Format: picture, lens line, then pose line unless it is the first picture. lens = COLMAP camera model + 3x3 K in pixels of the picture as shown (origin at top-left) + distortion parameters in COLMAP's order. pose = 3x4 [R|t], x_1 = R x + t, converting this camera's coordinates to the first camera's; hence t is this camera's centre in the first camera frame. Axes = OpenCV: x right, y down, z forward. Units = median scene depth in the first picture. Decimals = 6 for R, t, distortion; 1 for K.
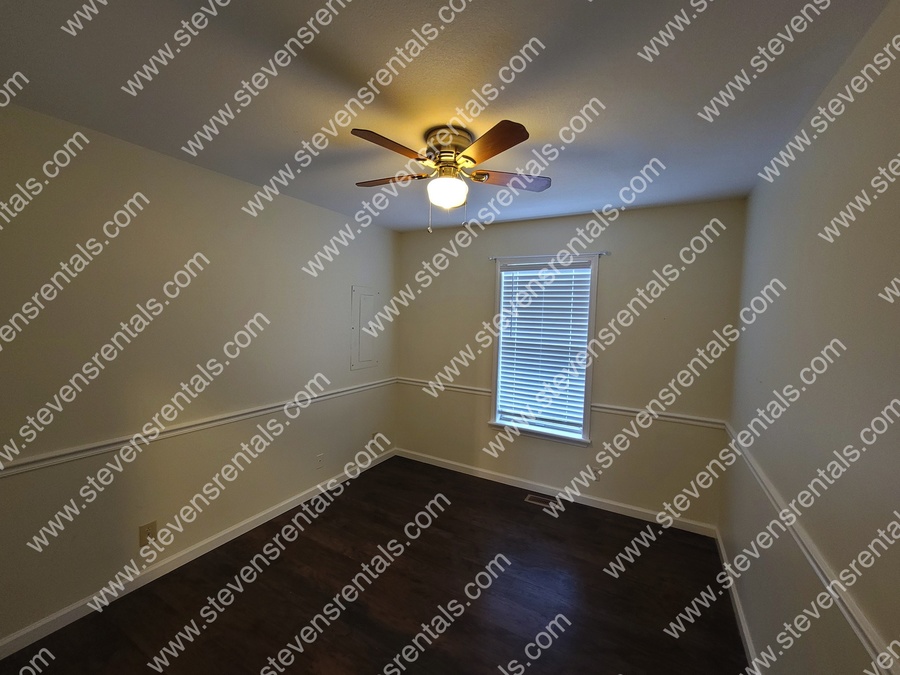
lens RADIAL K [[370.6, 0, 447.8], [0, 370.6, 337.1], [0, 0, 1]] dist [0.000494, -0.000227]
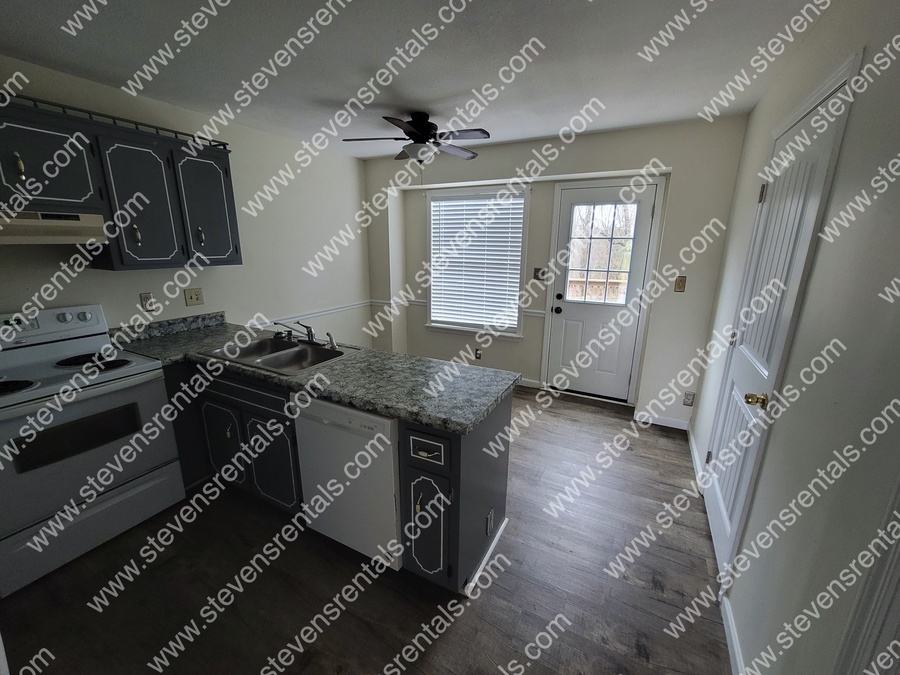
lens RADIAL K [[370.6, 0, 447.8], [0, 370.6, 337.1], [0, 0, 1]] dist [0.000494, -0.000227]
pose [[1.000000, 0.000173, -0.000131, 0.324785], [-0.000173, 1.000000, -0.000363, 0.324780], [0.000131, 0.000363, 1.000000, -0.000022]]
